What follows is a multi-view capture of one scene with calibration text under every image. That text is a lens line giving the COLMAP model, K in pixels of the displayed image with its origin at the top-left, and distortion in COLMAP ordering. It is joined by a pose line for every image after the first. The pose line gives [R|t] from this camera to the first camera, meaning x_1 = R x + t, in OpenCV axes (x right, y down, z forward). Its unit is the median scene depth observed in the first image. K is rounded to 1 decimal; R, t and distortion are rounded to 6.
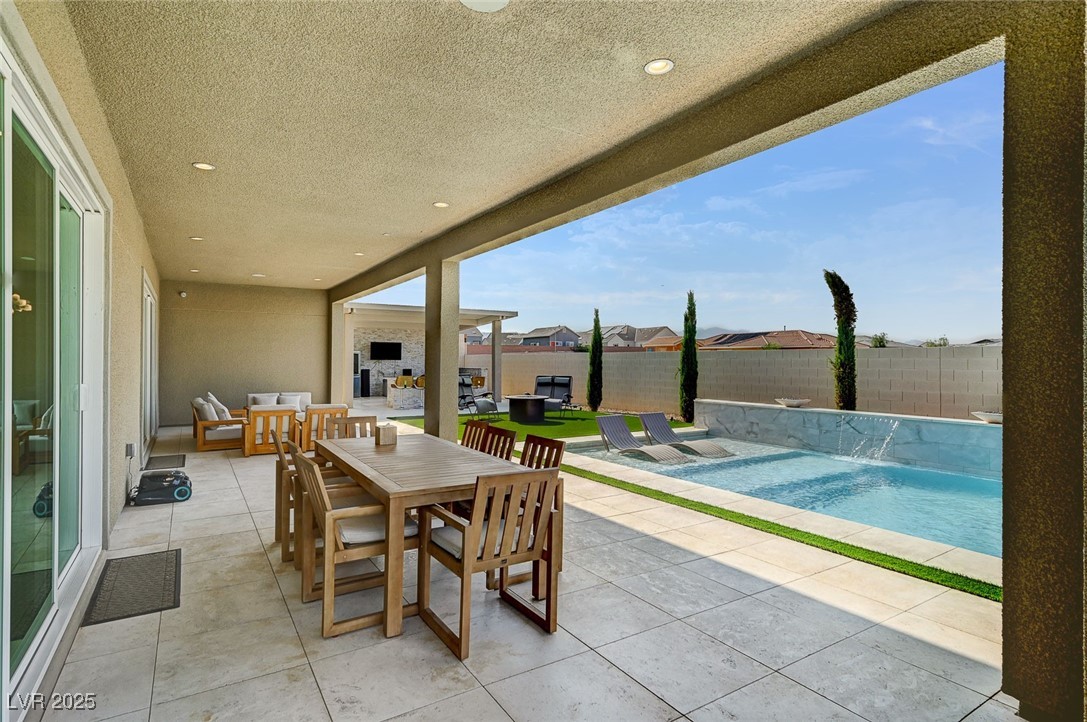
lens RADIAL K [[552.1, 0, 545.8], [0, 552.1, 360.7], [0, 0, 1]] dist [0.011202, 0.000268]
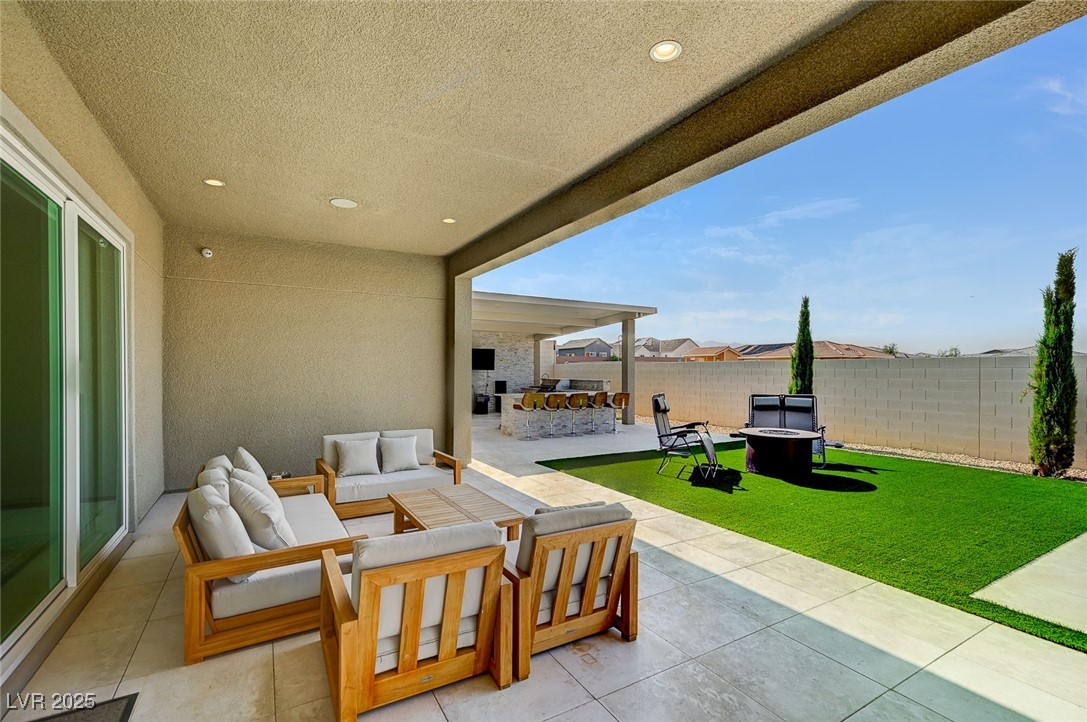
lens RADIAL K [[479.0, 0, 544.7], [0, 479.0, 376.2], [0, 0, 1]] dist [0.010681, -0.000208]
pose [[0.999305, 0.000288, -0.037279, -0.207591], [0.000188, 0.999918, 0.012777, -0.001843], [0.037280, -0.012775, 0.999223, 0.368928]]
